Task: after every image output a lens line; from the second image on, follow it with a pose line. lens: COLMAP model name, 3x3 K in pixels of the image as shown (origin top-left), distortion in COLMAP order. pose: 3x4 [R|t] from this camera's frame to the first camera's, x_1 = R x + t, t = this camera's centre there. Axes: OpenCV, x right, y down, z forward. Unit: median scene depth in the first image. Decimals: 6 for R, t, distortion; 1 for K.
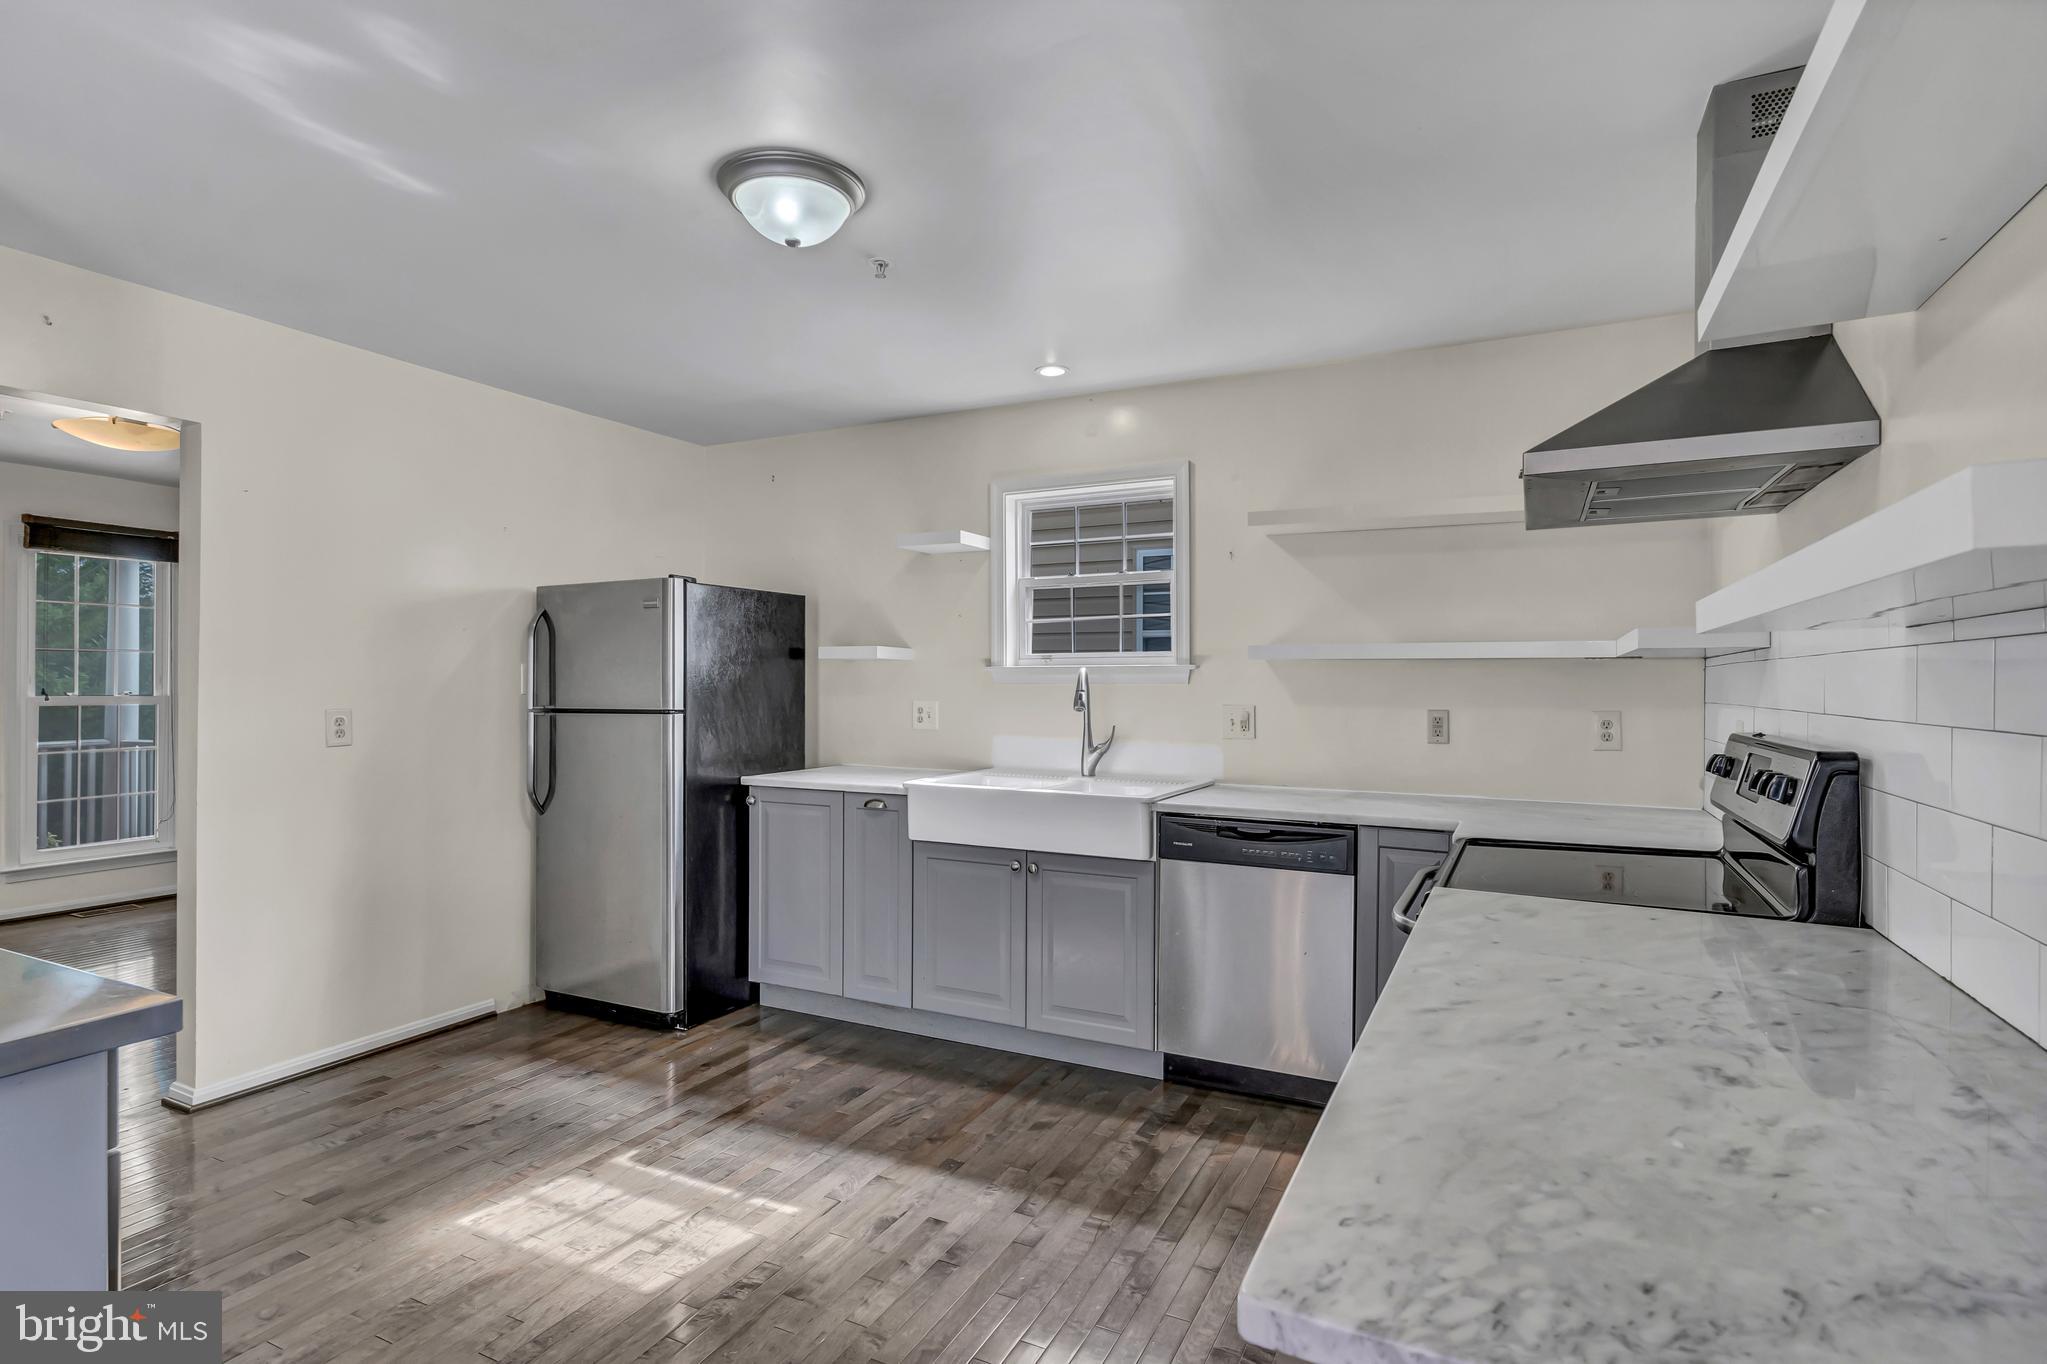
lens RADIAL K [[1018.4, 0, 1034.4], [0, 1018.4, 679.8], [0, 0, 1]] dist [0.006439, -0.001795]
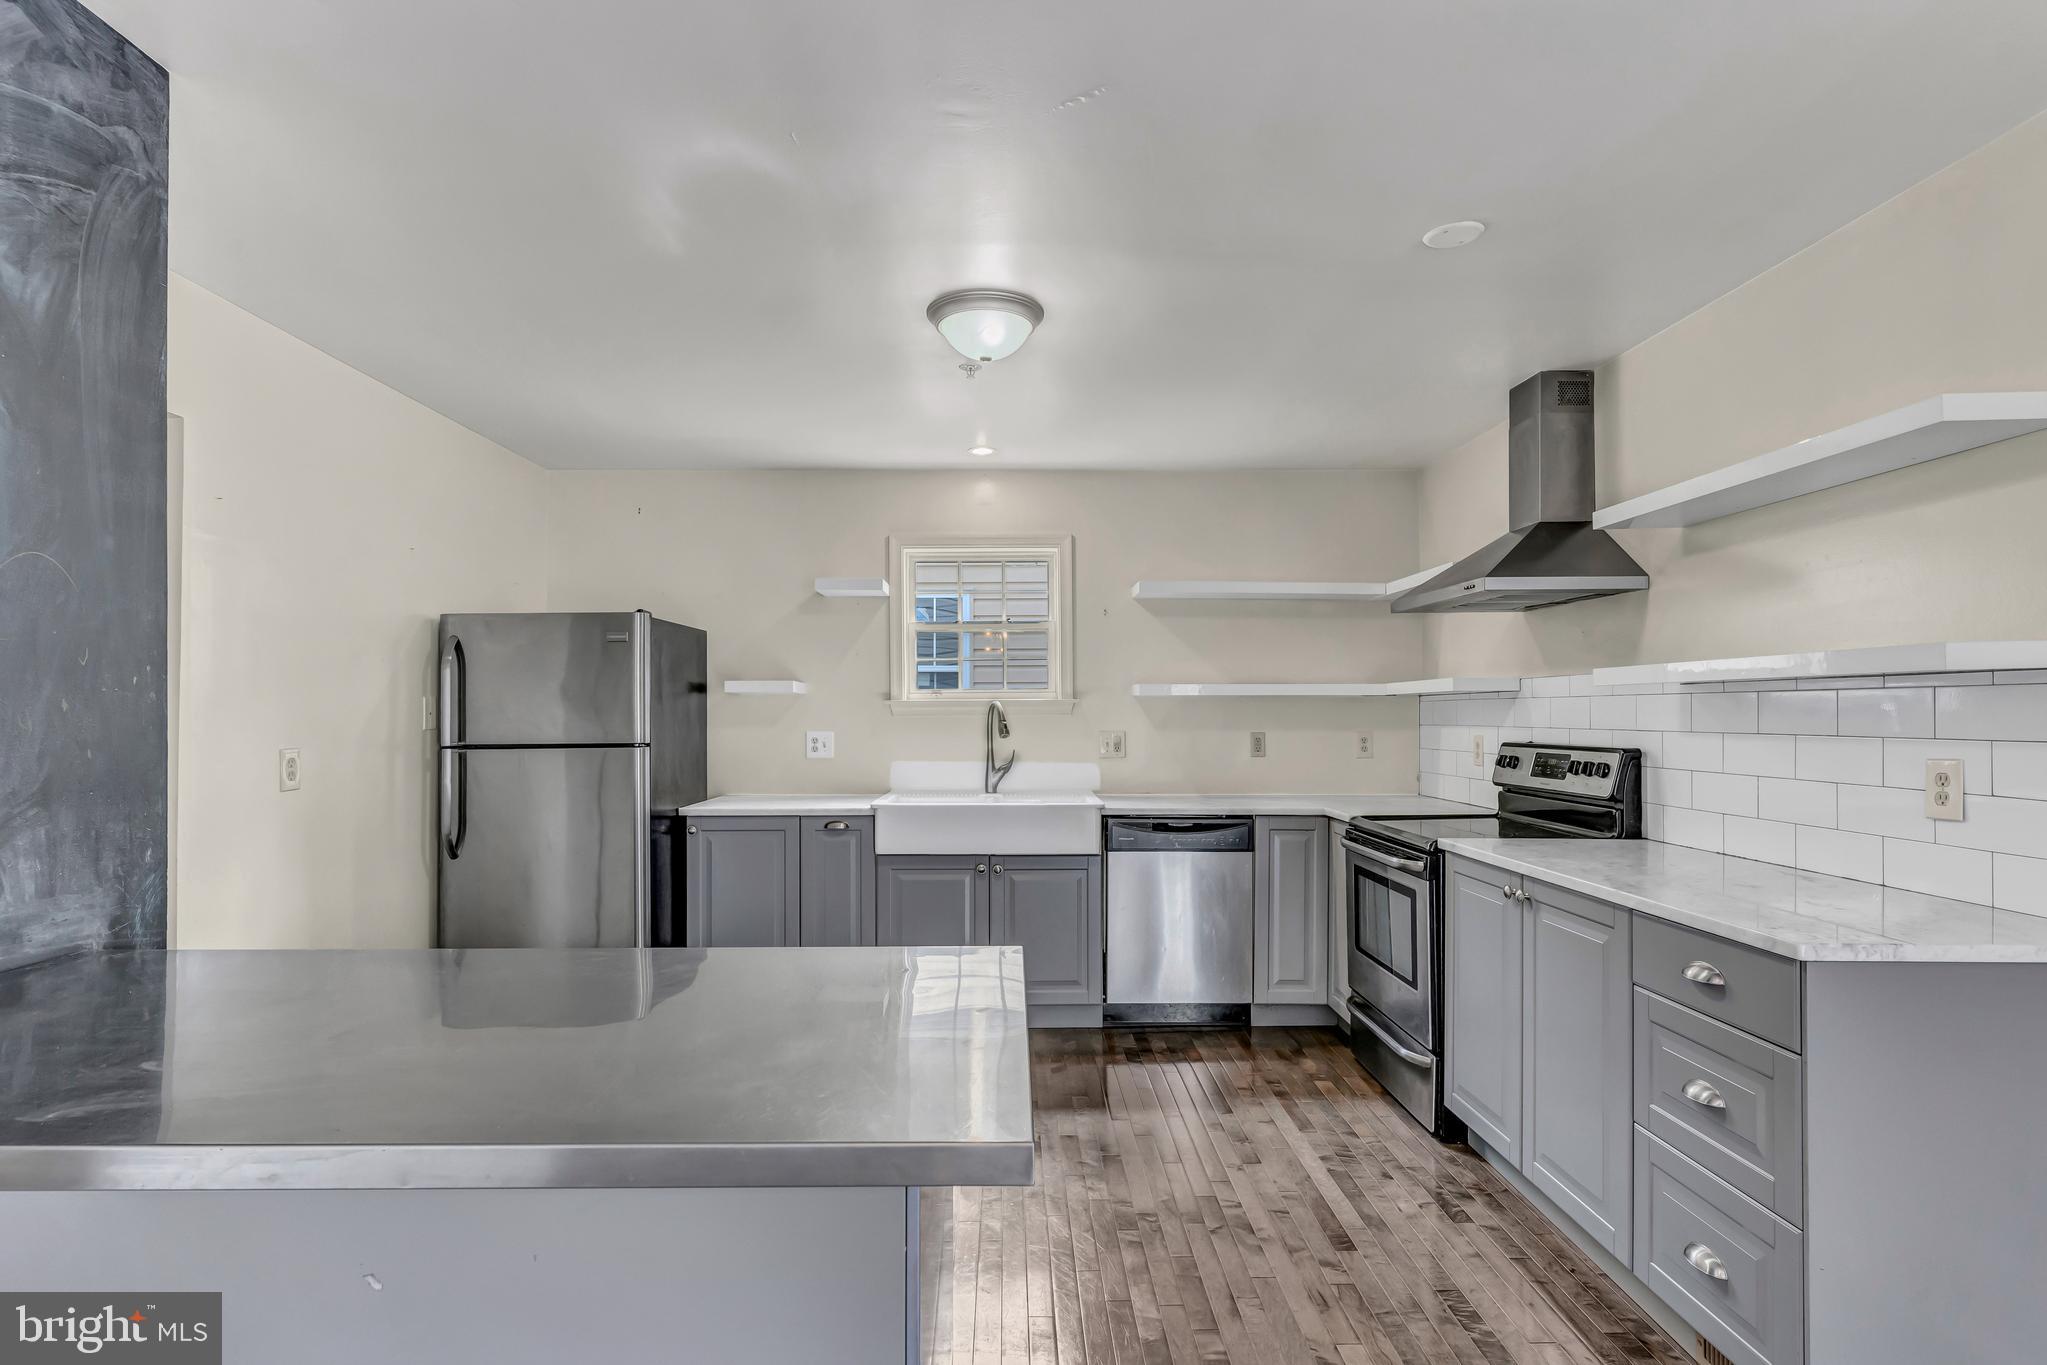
lens RADIAL K [[1018.4, 0, 1025.5], [0, 1018.4, 700.4], [0, 0, 1]] dist [0.006439, -0.001795]
pose [[0.889841, 0.001274, 0.456269, -0.580214], [0.002951, 0.999959, -0.008547, -0.003499], [-0.456262, 0.008952, 0.889801, -0.095001]]
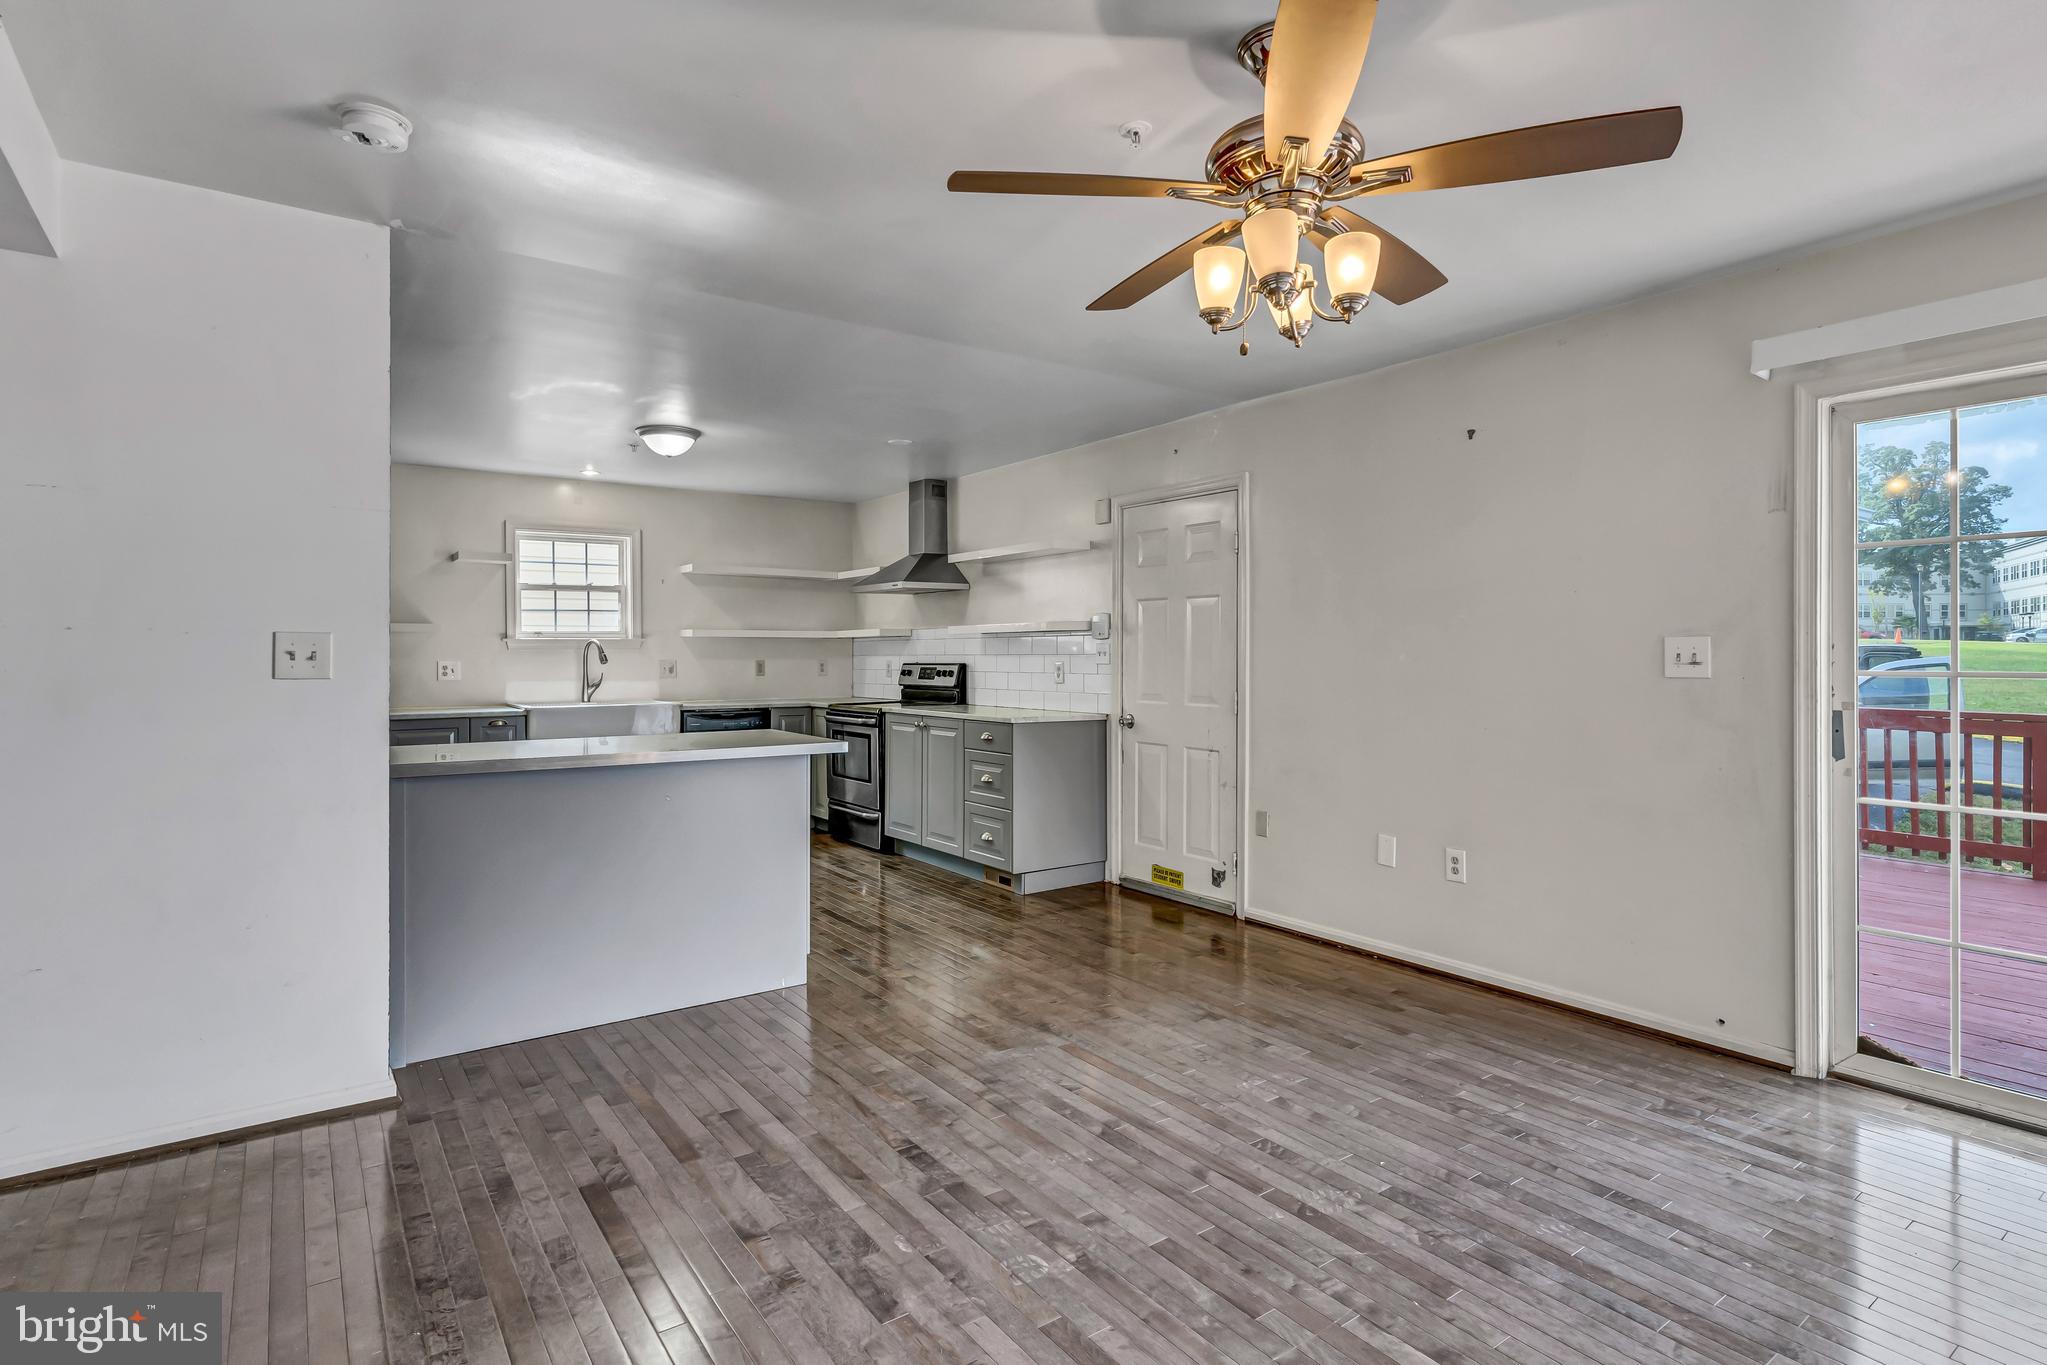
lens RADIAL K [[1018.4, 0, 1020.5], [0, 1018.4, 651.1], [0, 0, 1]] dist [0.006439, -0.001795]
pose [[0.470849, -0.000628, 0.882214, -1.455176], [0.002022, 0.999998, -0.000367, 0.012478], [-0.882212, 0.001956, 0.470849, -0.609124]]
